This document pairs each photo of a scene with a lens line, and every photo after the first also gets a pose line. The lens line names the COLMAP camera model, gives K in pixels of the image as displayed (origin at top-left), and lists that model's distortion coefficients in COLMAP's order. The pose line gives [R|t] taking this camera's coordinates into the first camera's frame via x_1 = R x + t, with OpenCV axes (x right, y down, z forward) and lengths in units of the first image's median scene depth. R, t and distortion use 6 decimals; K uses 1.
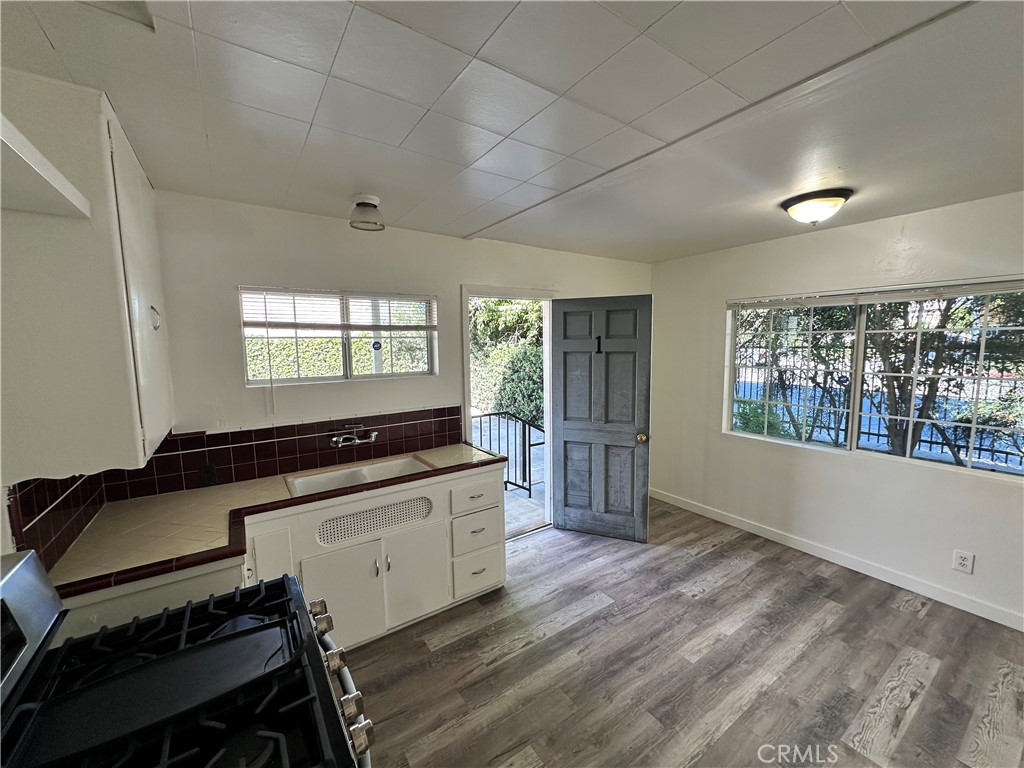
lens RADIAL K [[406.1, 0, 514.0], [0, 406.1, 384.7], [0, 0, 1]] dist [-0.001141, 0.000768]
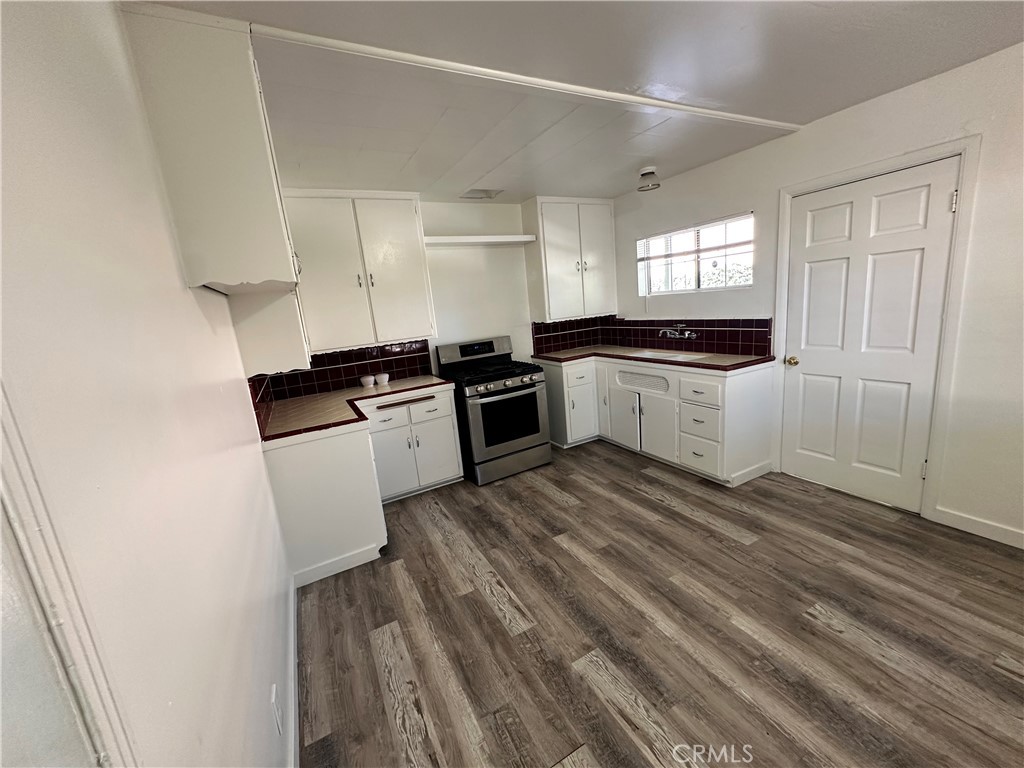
lens RADIAL K [[406.1, 0, 510.1], [0, 406.1, 384.6], [0, 0, 1]] dist [-0.001141, 0.000768]
pose [[-0.112089, 0.225866, -0.967688, 1.243551], [-0.005100, 0.973682, 0.227855, -0.019179], [0.993685, 0.030475, -0.107987, 0.636278]]
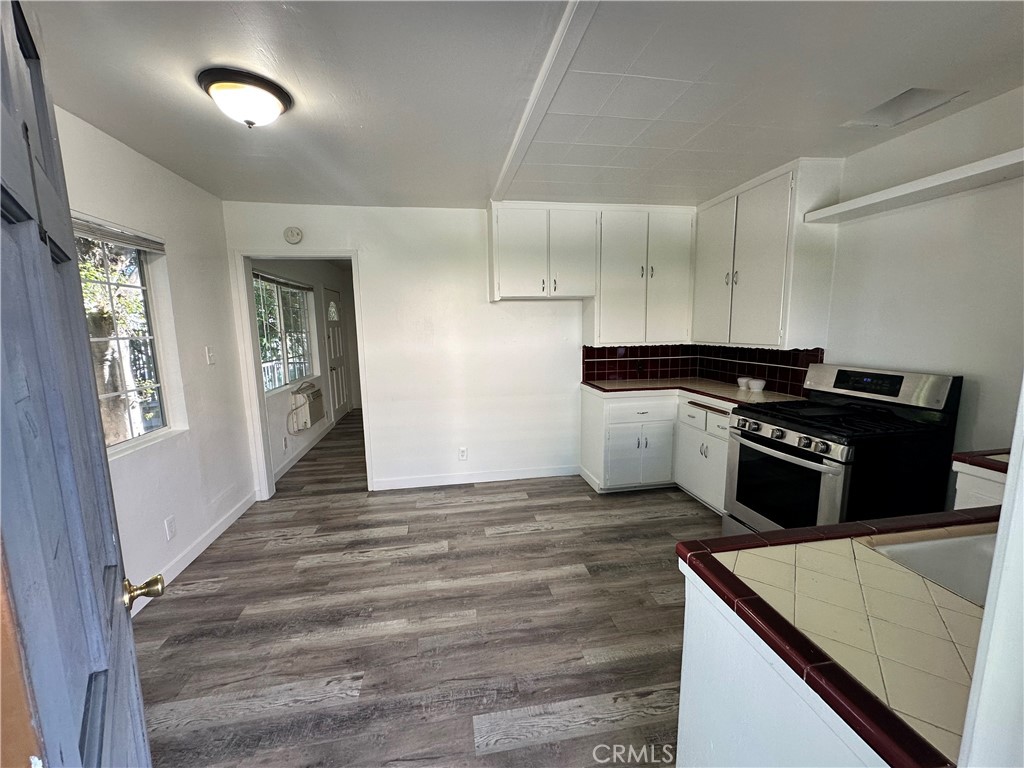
lens RADIAL K [[406.1, 0, 514.7], [0, 406.1, 384.0], [0, 0, 1]] dist [-0.001141, 0.000768]
pose [[-0.913095, -0.030242, 0.406624, -0.031344], [0.070298, 0.970637, 0.230047, -0.066239], [-0.401641, 0.238640, -0.884158, 1.557019]]
